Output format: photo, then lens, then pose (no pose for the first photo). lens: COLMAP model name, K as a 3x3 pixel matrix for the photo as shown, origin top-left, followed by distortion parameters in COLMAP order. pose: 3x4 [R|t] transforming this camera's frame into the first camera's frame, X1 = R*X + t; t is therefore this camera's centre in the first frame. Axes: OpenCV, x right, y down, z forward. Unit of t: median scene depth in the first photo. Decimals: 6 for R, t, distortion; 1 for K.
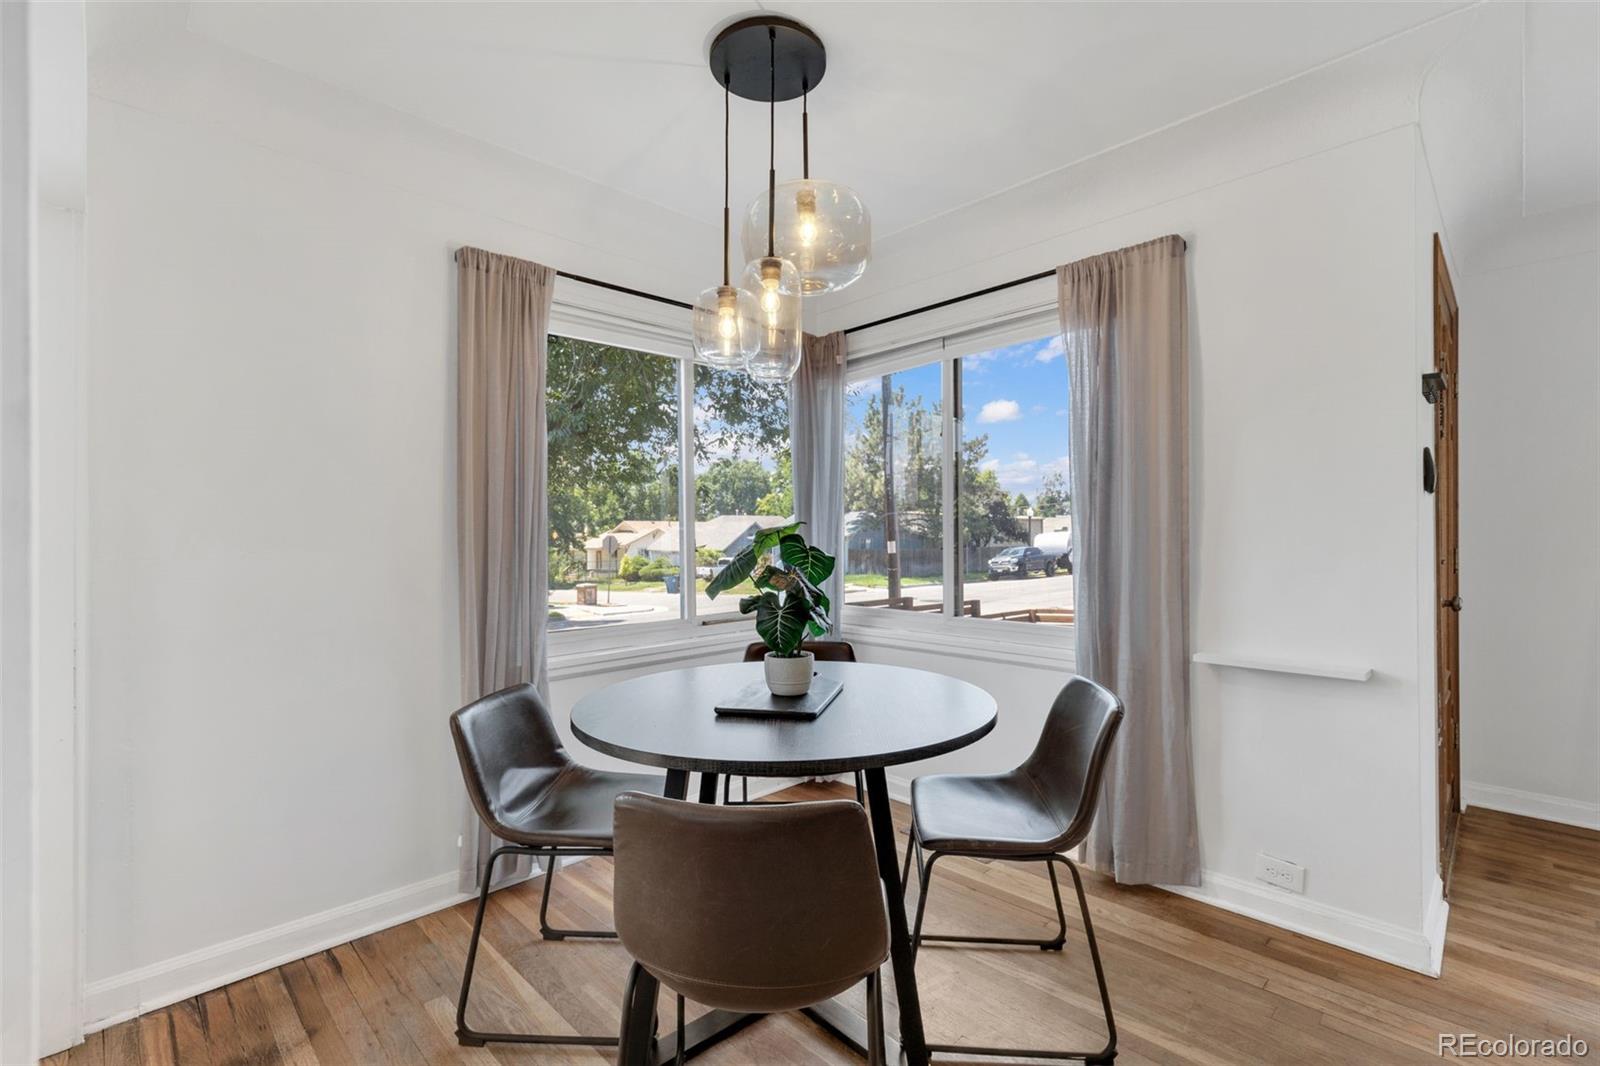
lens RADIAL K [[720.8, 0, 808.4], [0, 720.8, 542.7], [0, 0, 1]] dist [0.013136, -0.001430]
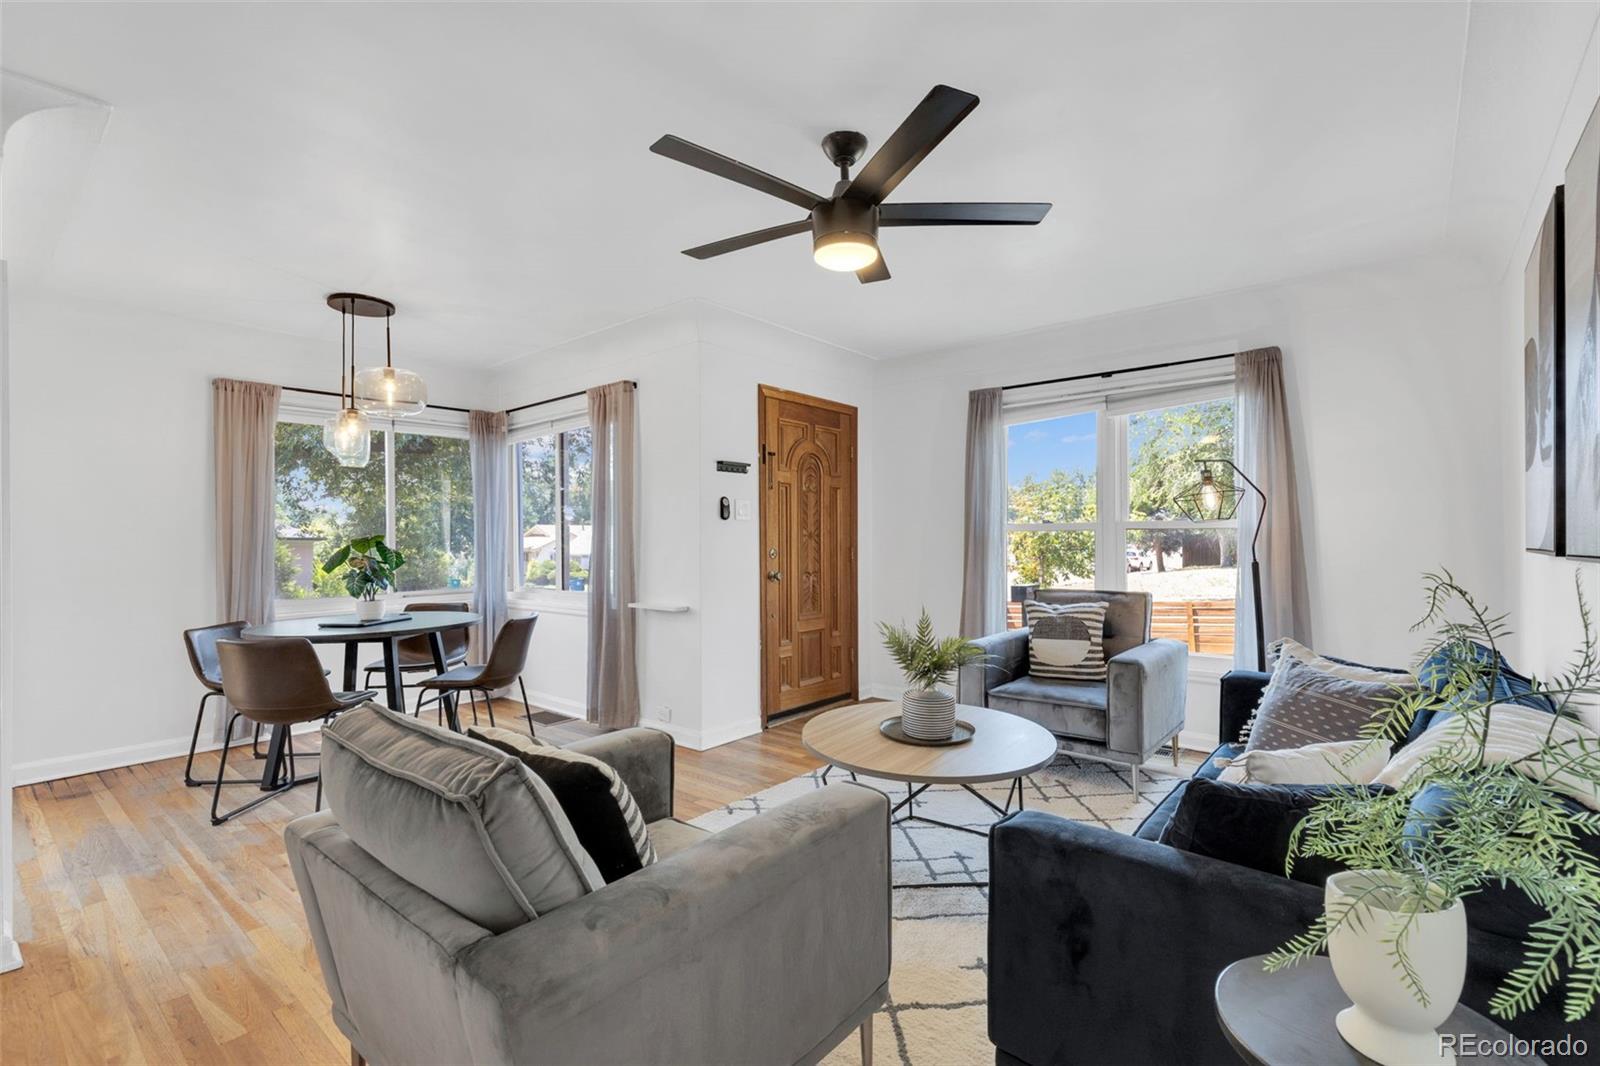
lens RADIAL K [[720.8, 0, 808.4], [0, 720.8, 542.7], [0, 0, 1]] dist [0.013136, -0.001430]
pose [[0.995733, -0.001064, 0.092277, 0.779021], [0.001553, 0.999985, -0.005232, 0.006956], [-0.092270, 0.005353, 0.995720, -0.878824]]
